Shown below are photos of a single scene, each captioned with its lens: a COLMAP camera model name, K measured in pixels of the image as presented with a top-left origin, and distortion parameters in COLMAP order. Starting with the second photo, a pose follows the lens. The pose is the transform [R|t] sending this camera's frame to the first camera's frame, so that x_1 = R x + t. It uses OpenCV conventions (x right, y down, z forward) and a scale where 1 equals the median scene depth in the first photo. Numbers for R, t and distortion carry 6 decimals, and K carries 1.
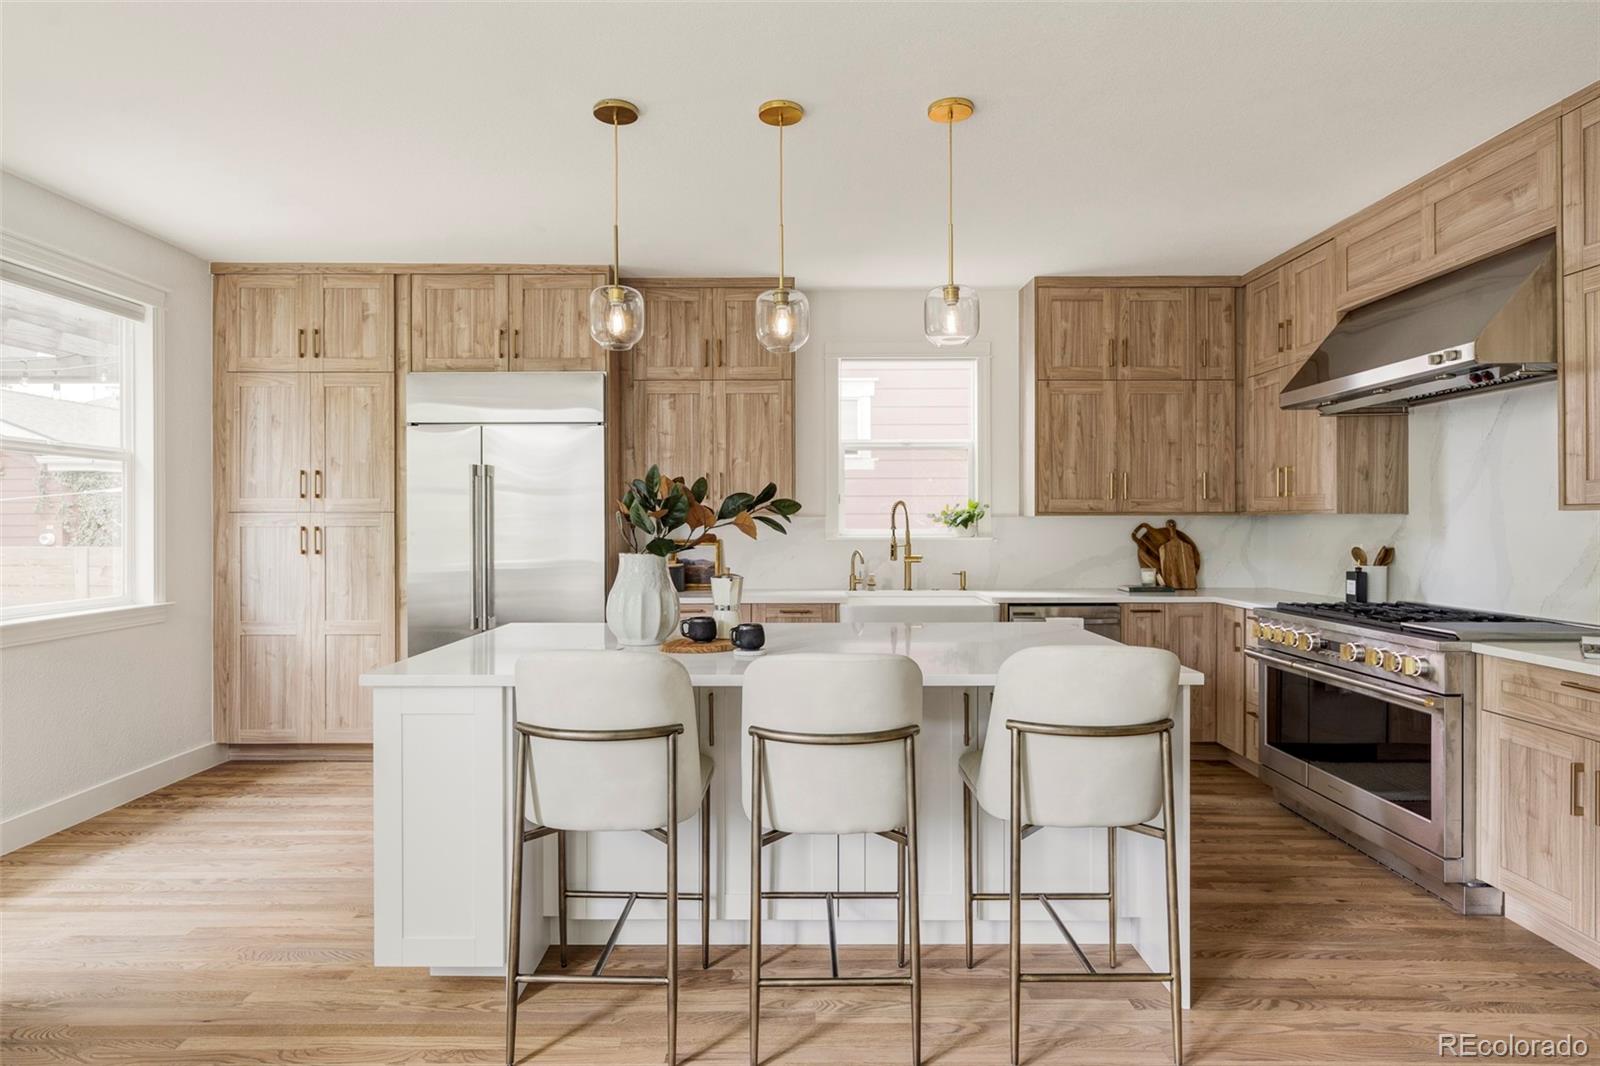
lens RADIAL K [[891.3, 0, 798.8], [0, 891.3, 525.4], [0, 0, 1]] dist [-0.005287, 0.000676]
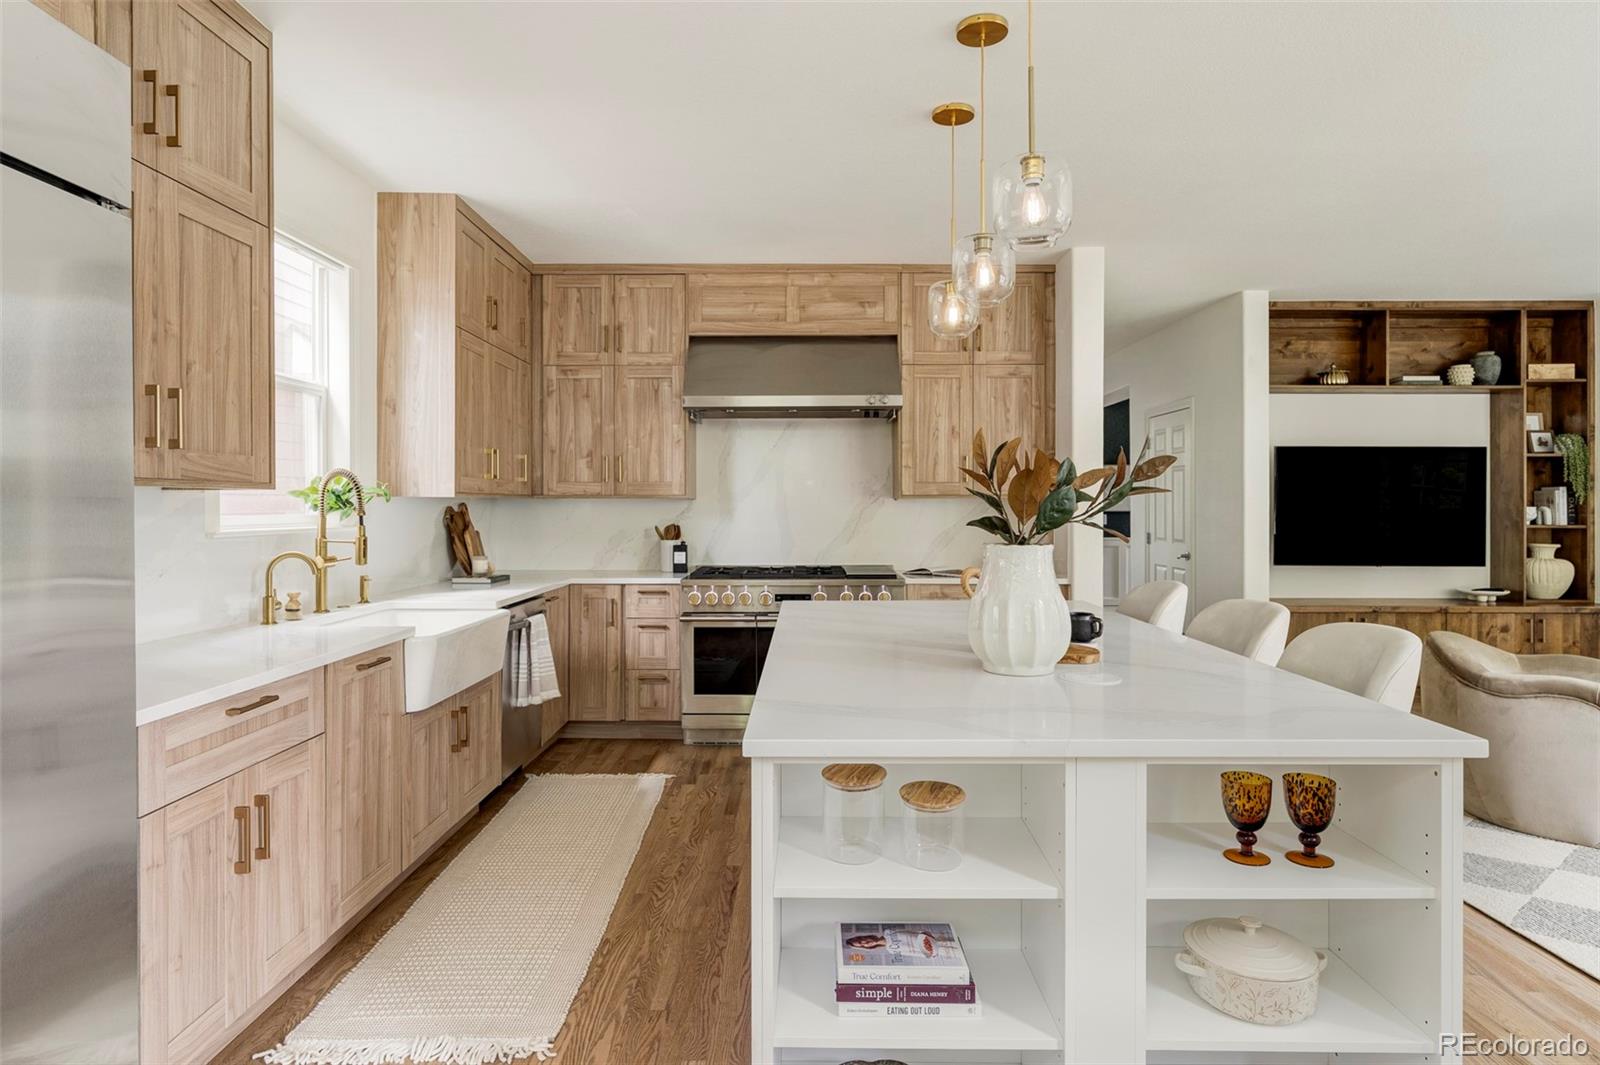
lens RADIAL K [[896.7, 0, 799.3], [0, 896.7, 509.5], [0, 0, 1]] dist [-0.003494, 0.002138]
pose [[0.008424, -0.001486, 0.999963, -0.525261], [0.004961, 0.999987, 0.001444, 0.000917], [-0.999952, 0.004948, 0.008431, 0.688415]]
